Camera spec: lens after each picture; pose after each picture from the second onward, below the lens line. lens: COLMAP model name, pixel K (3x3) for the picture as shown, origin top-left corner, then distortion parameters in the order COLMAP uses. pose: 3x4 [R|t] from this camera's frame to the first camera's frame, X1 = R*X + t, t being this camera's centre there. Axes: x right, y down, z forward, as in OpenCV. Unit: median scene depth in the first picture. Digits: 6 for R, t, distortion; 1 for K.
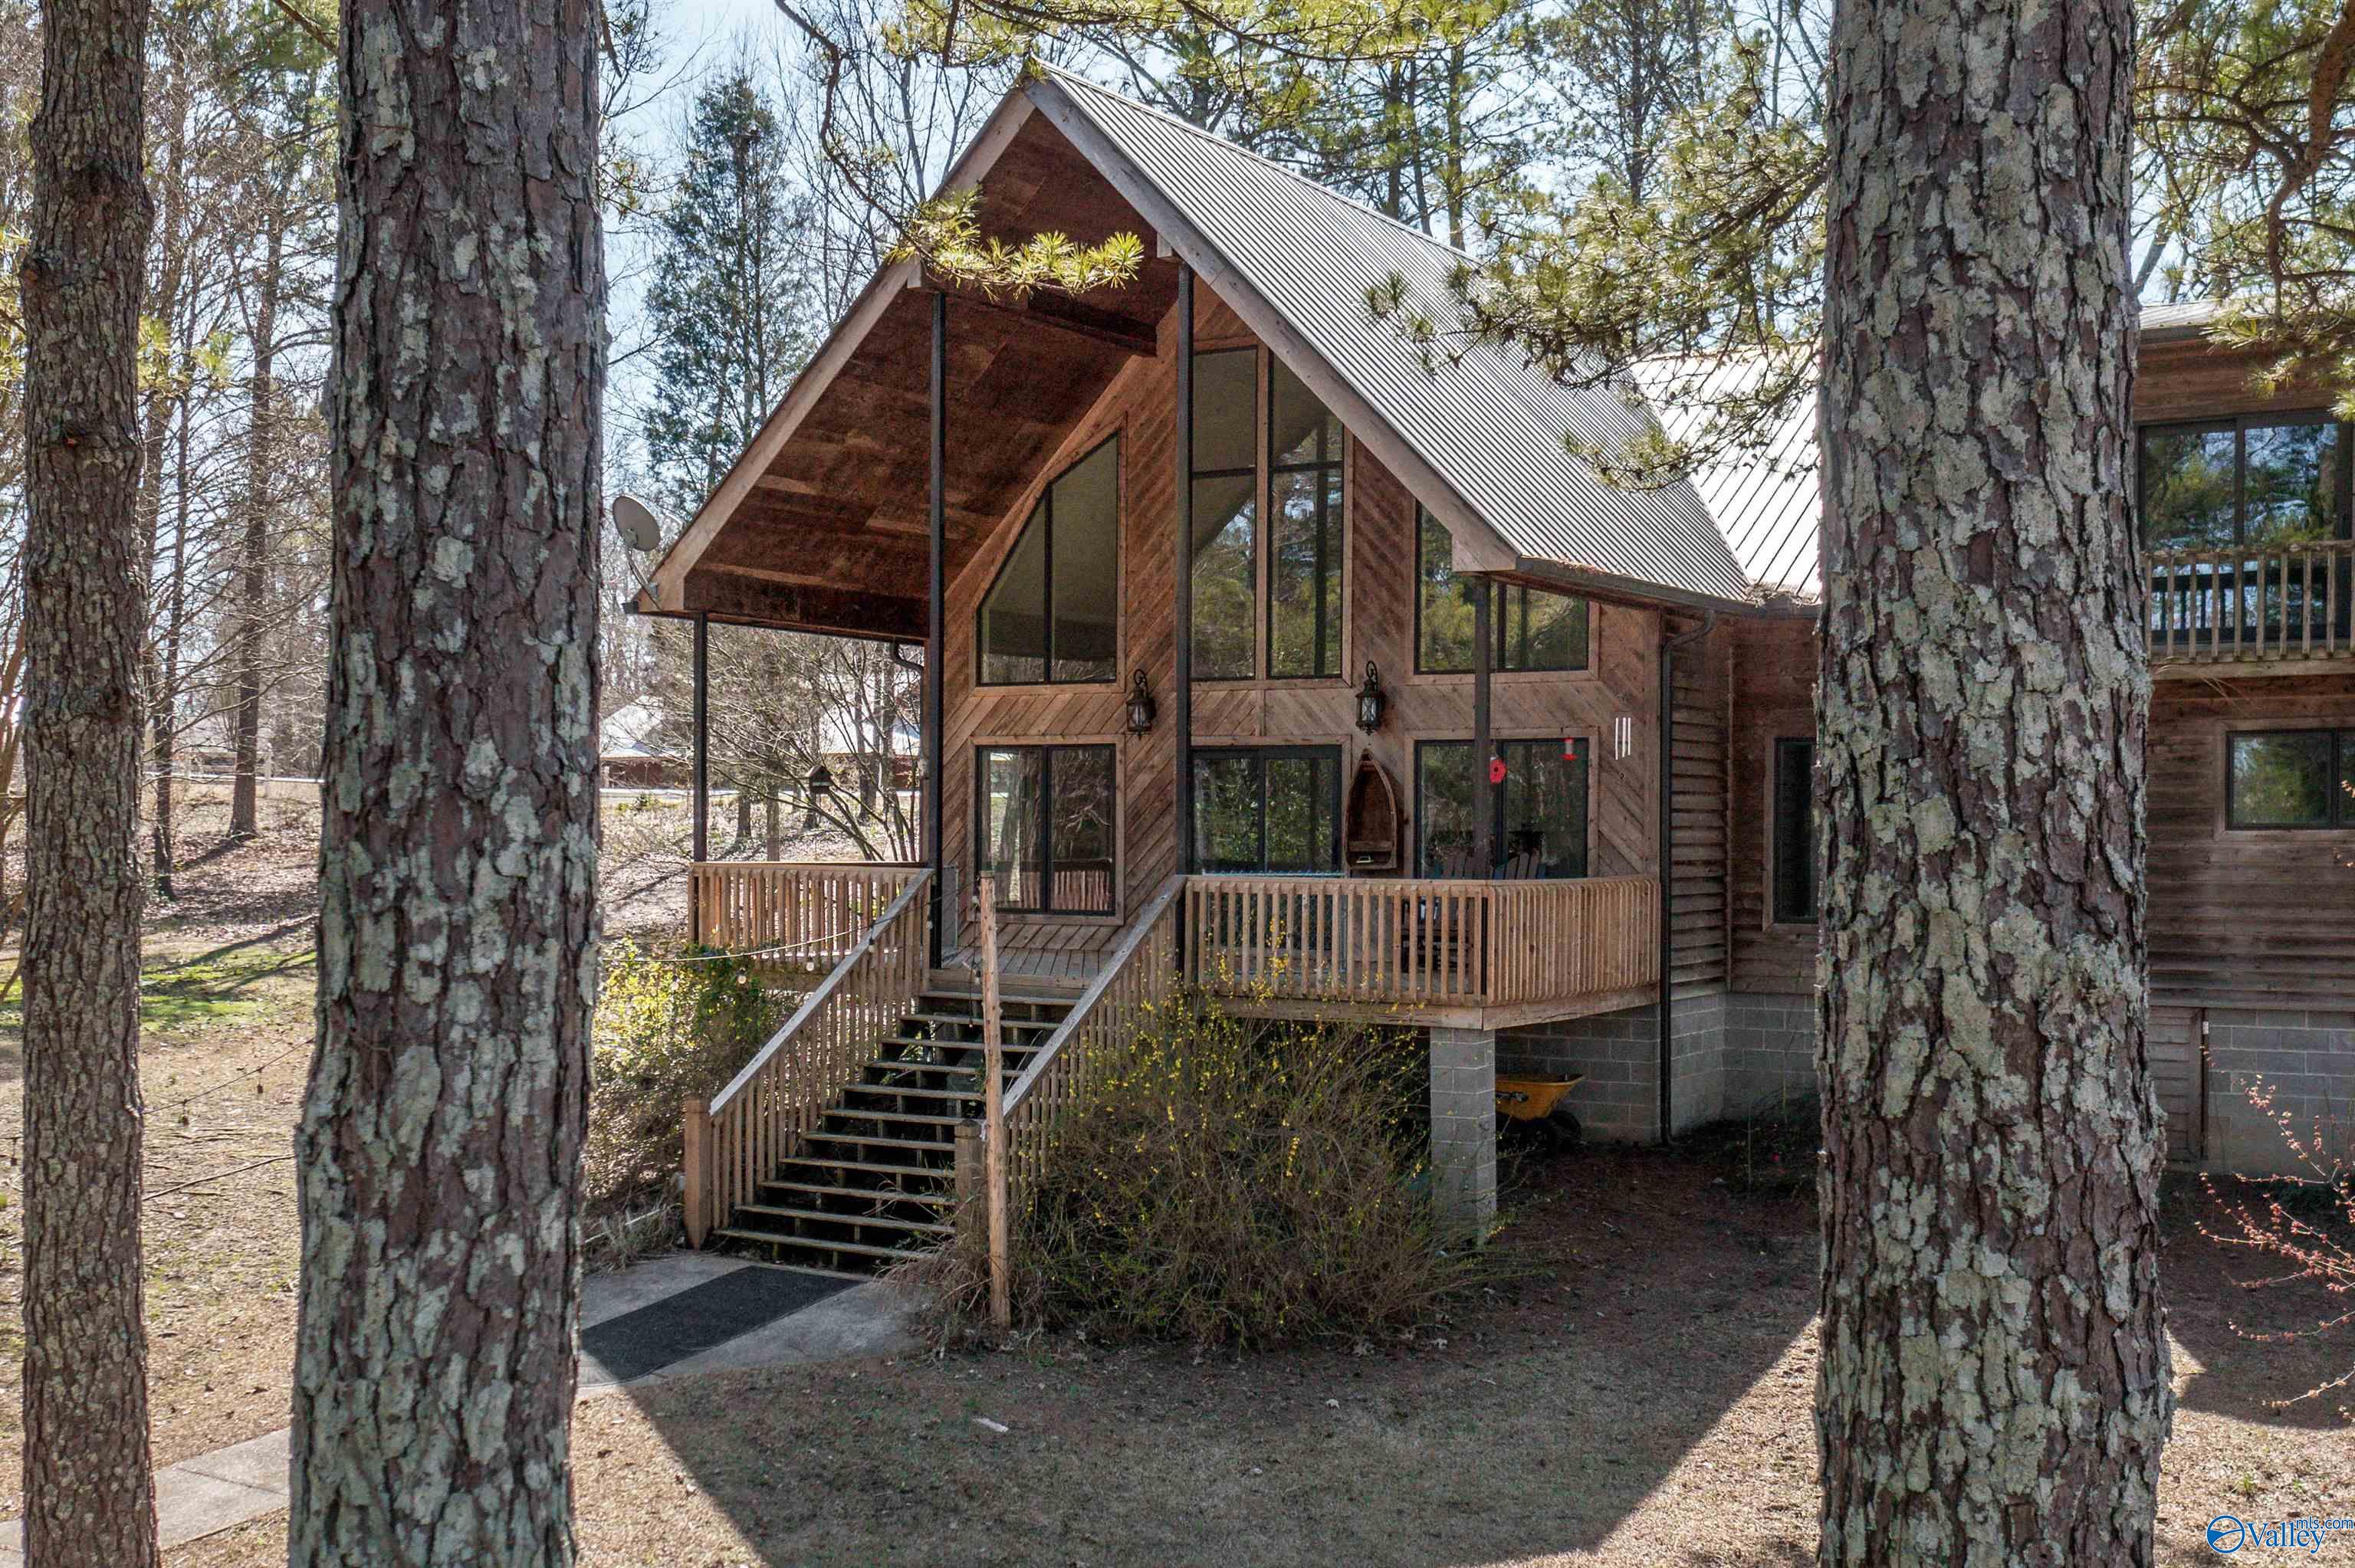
lens RADIAL K [[2489.4, 0, 1169.8], [0, 2489.4, 794.9], [0, 0, 1]] dist [0.013067, -0.024804]
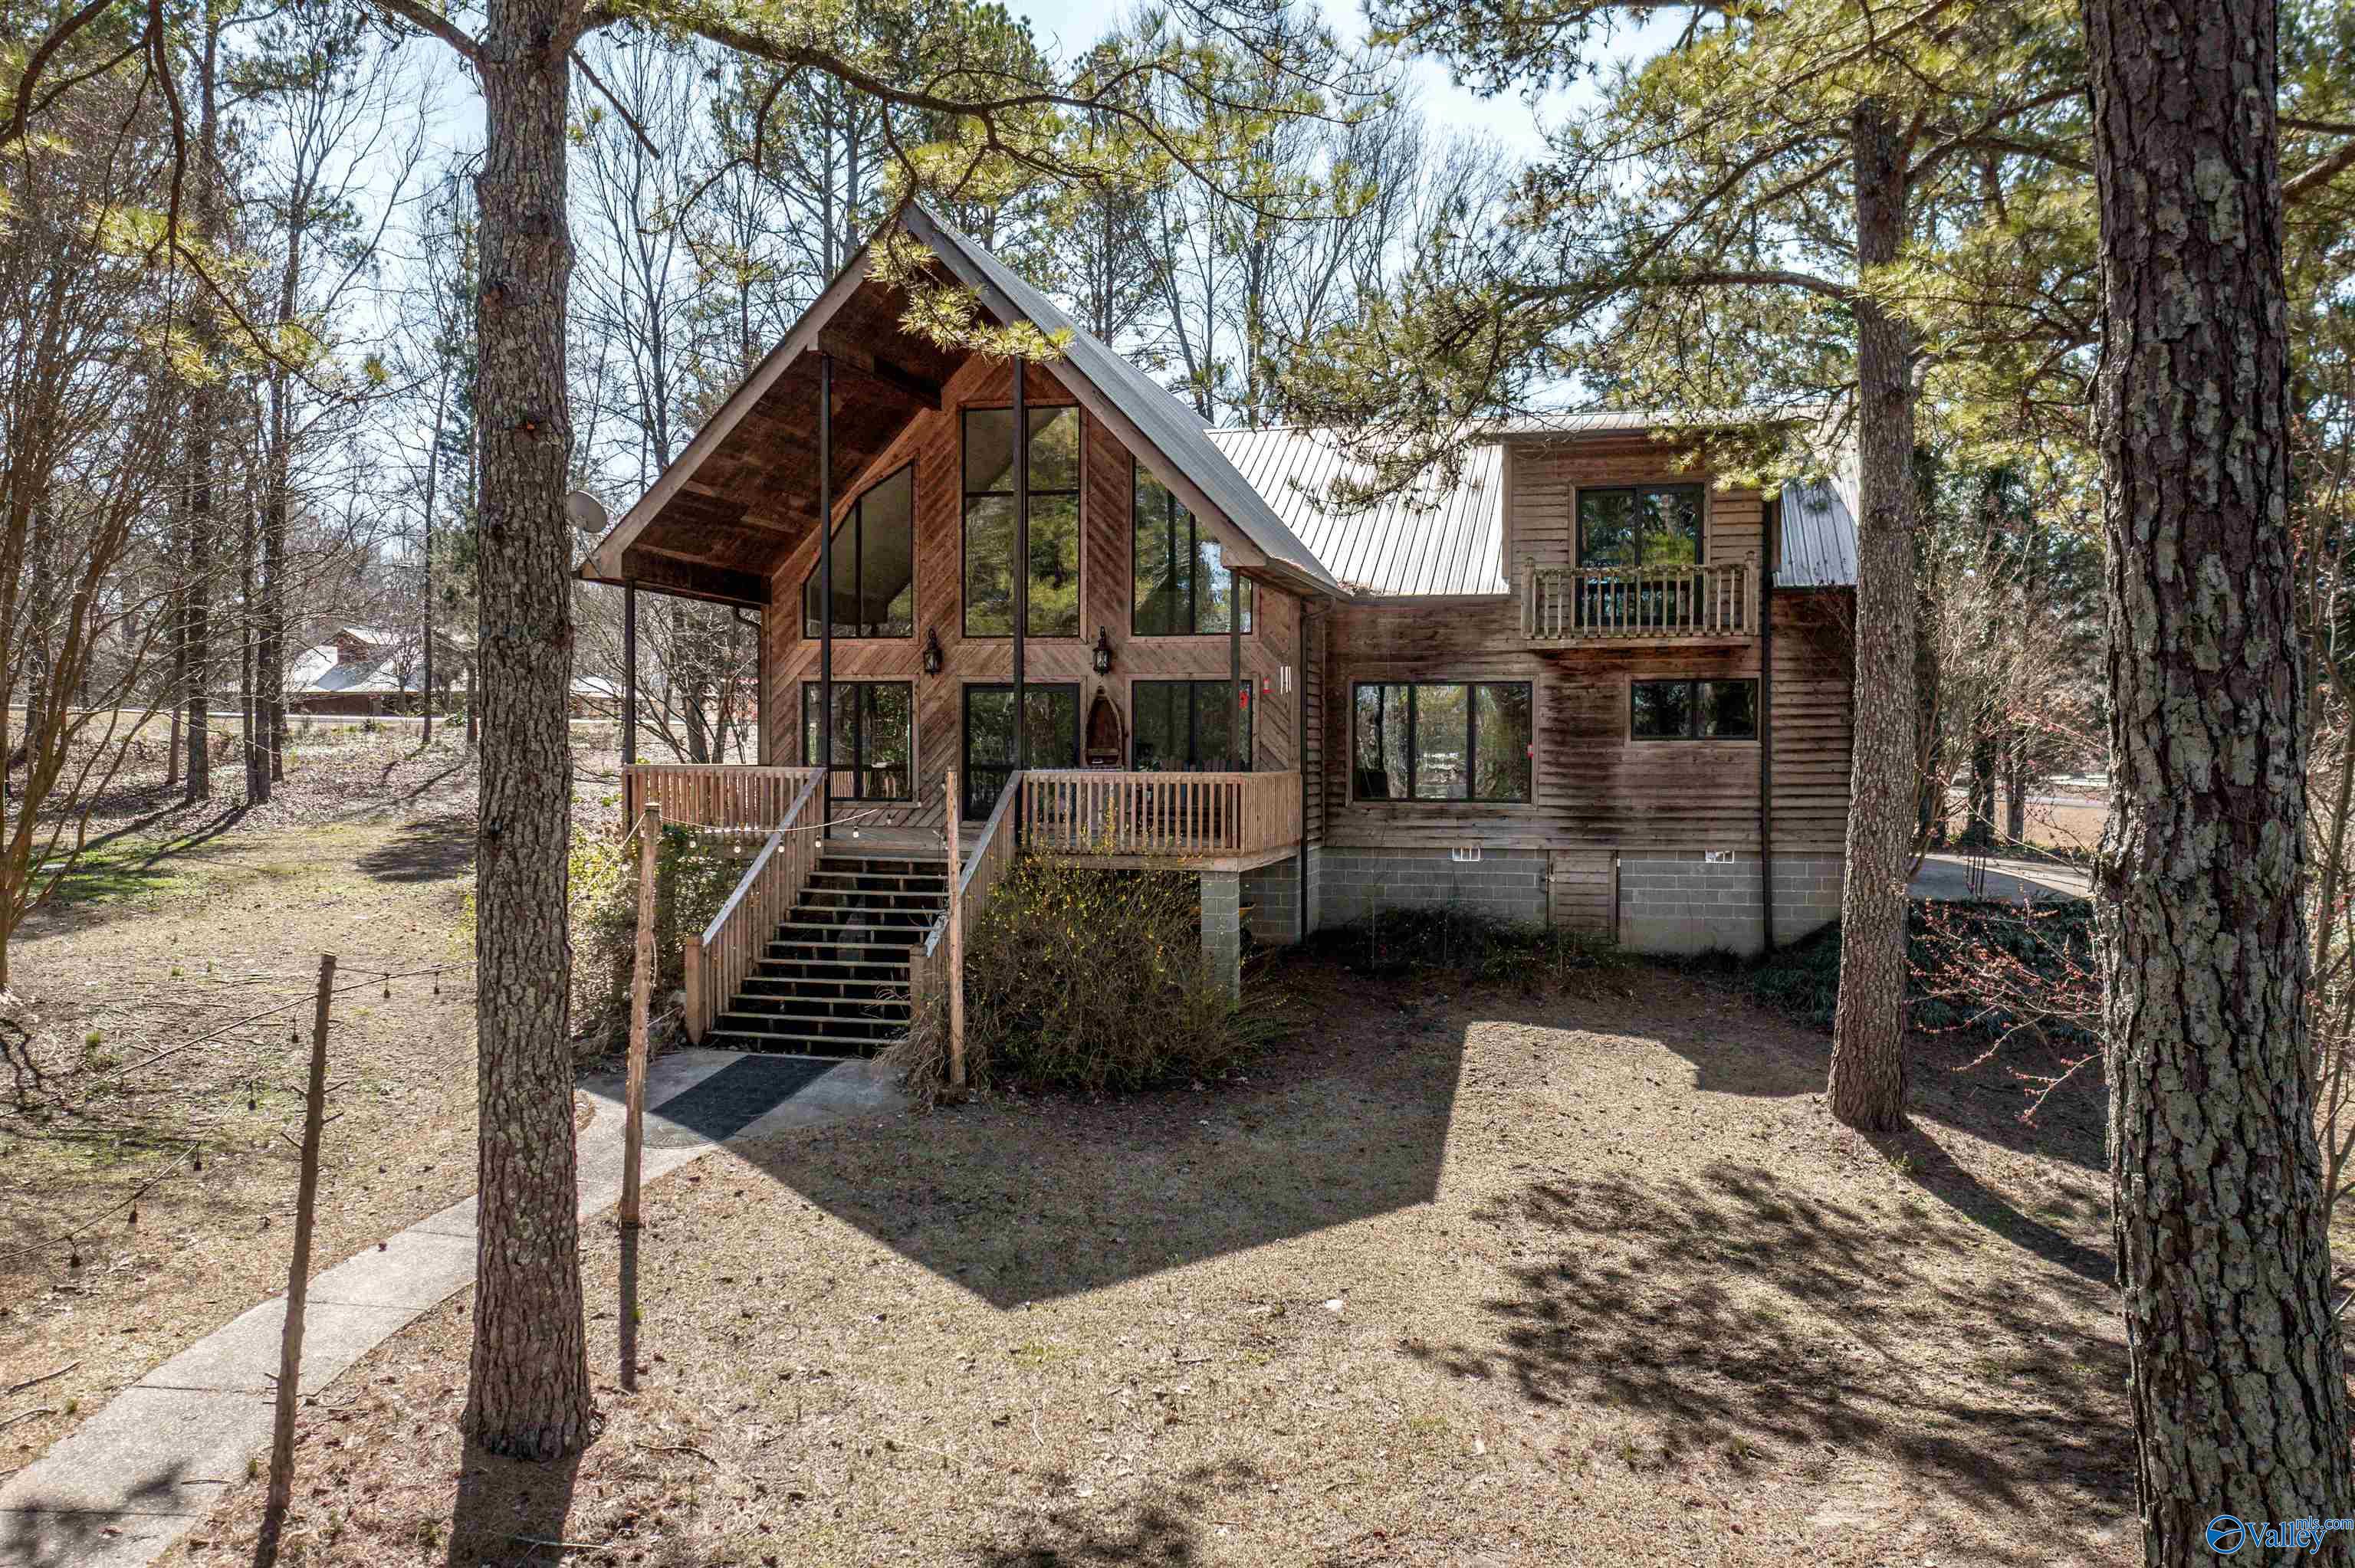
lens RADIAL K [[1692.6, 0, 1192.8], [0, 1692.6, 748.4], [0, 0, 1]] dist [0.013927, 0.002184]
pose [[0.953757, -0.000764, 0.300579, -0.169680], [-0.003380, 0.999906, 0.013268, 0.004960], [-0.300561, -0.013670, 0.953665, 0.027973]]
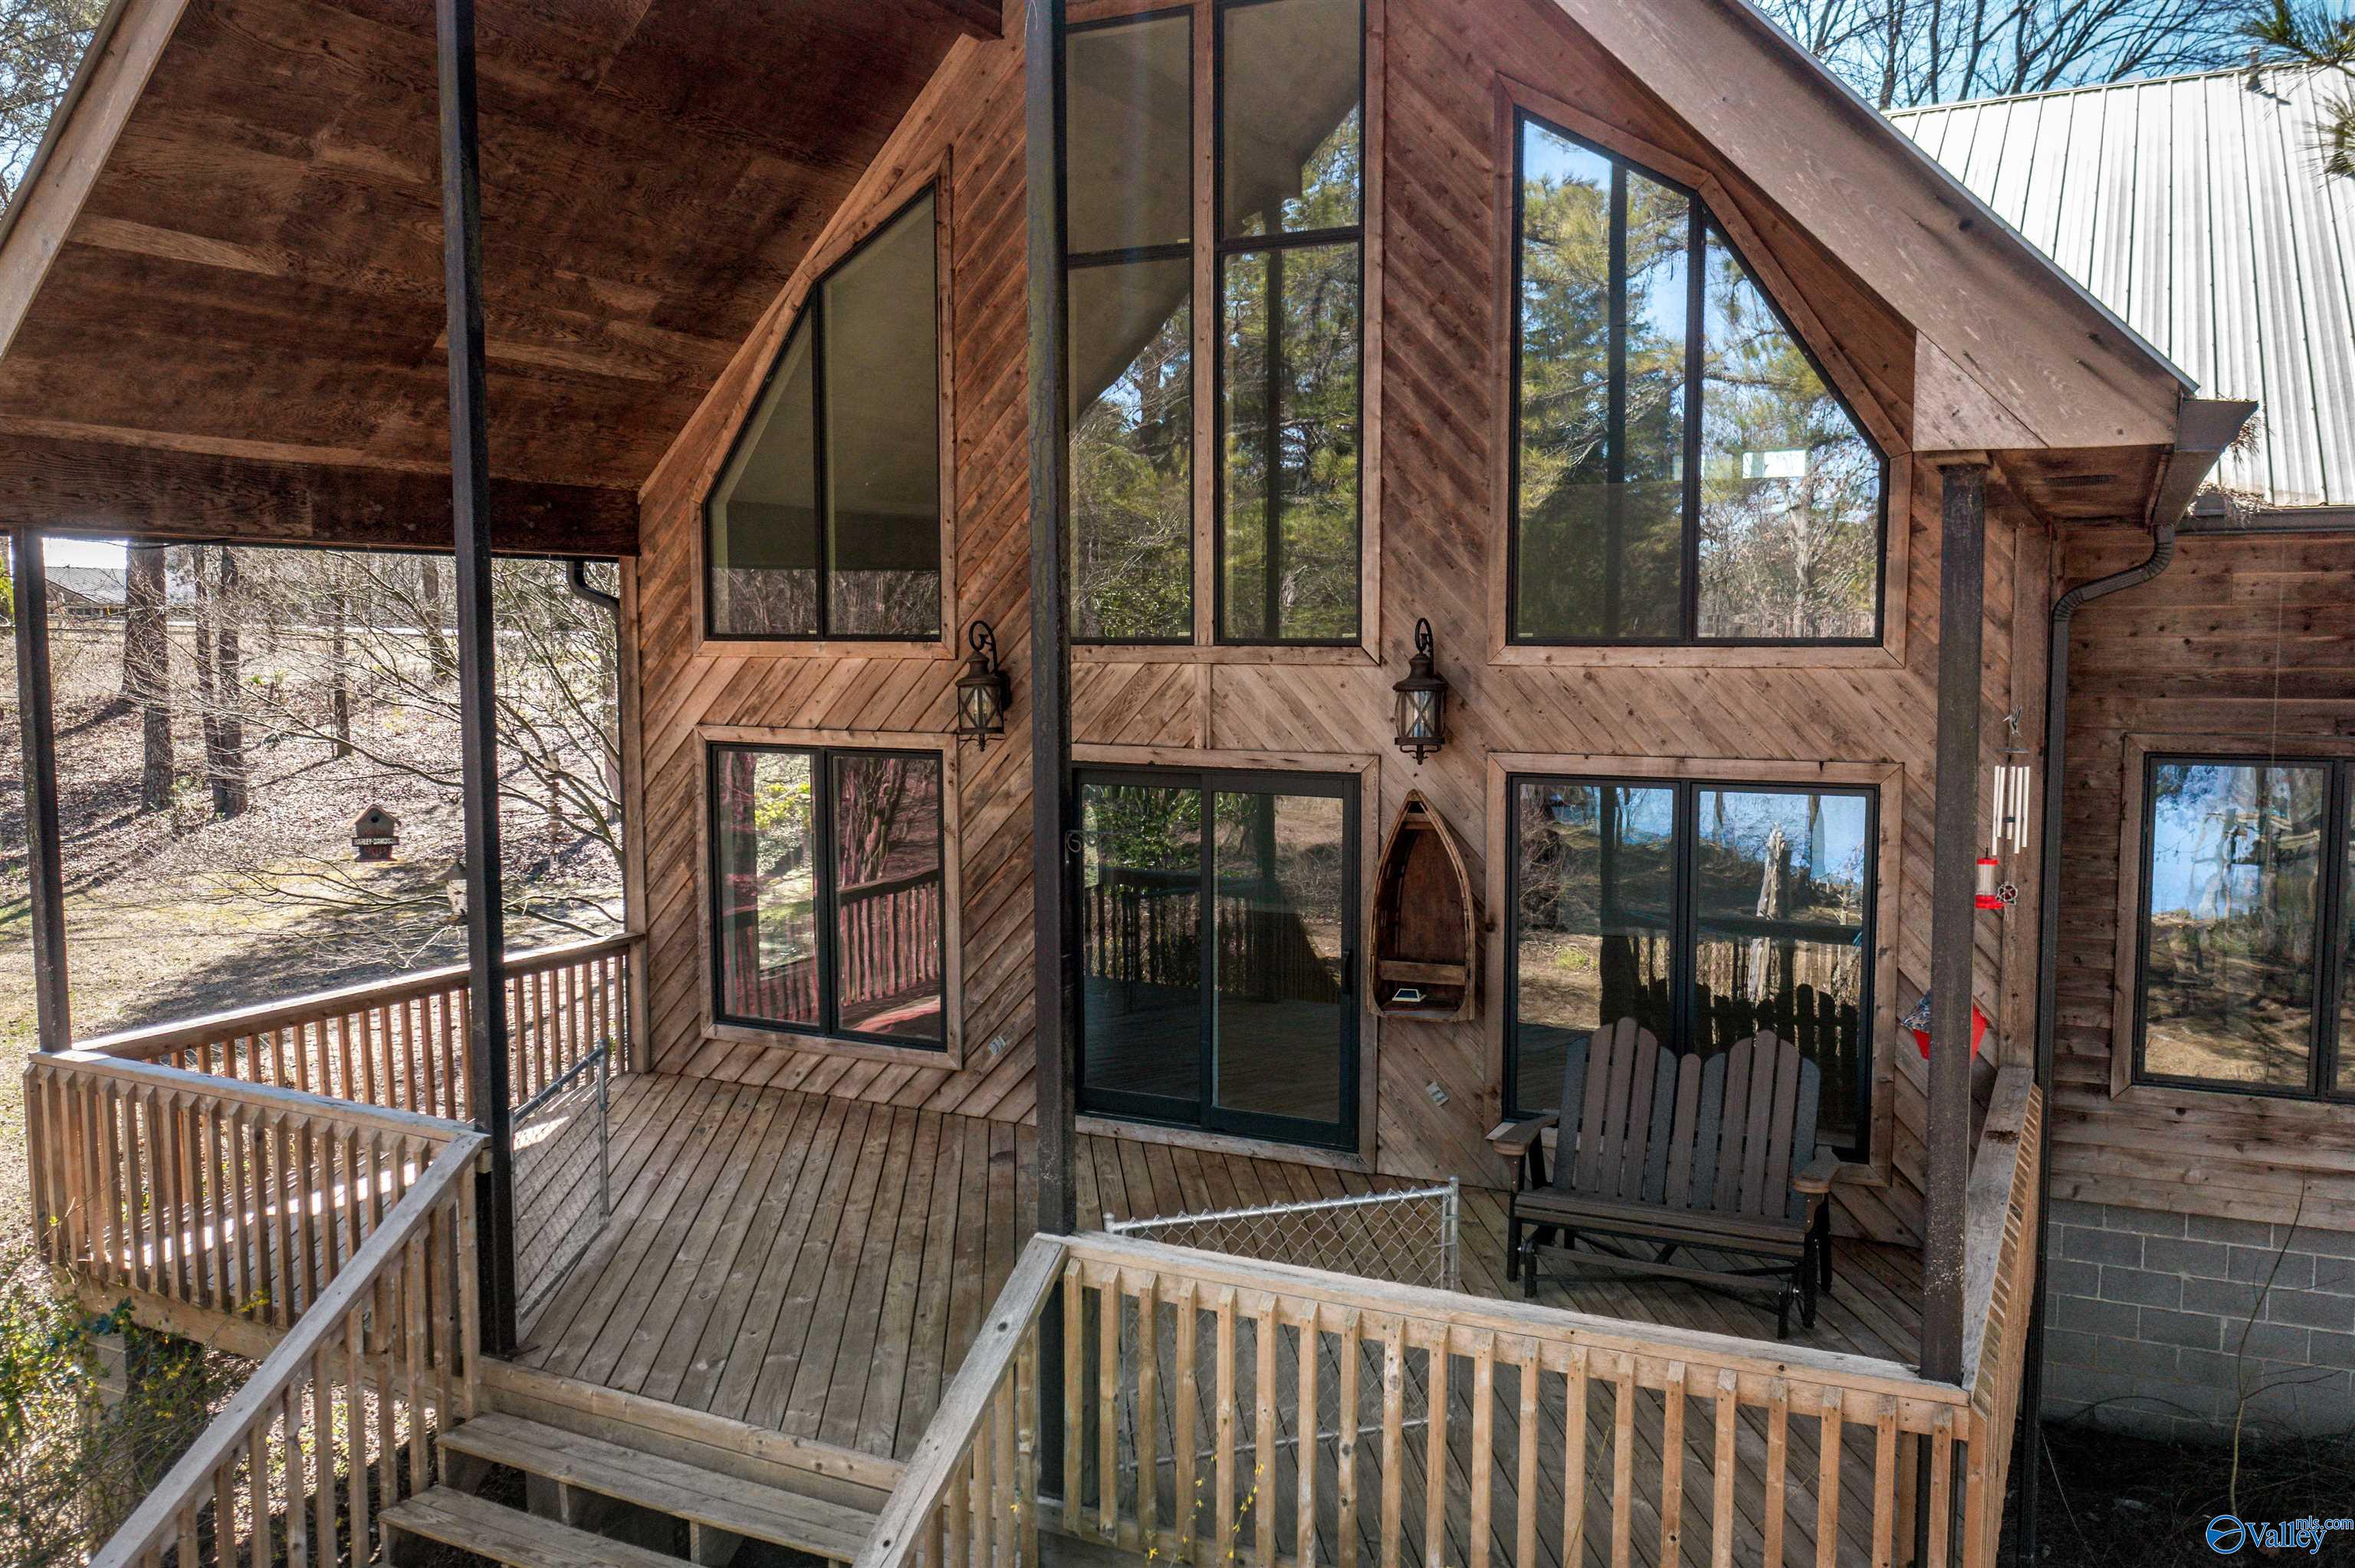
lens RADIAL K [[1692.6, 0, 1192.8], [0, 1692.6, 748.4], [0, 0, 1]] dist [0.013927, 0.002184]
pose [[0.997138, -0.011648, 0.074695, 0.006667], [0.004675, 0.995669, 0.092852, -0.059790], [-0.075454, -0.092237, 0.992874, 0.653526]]
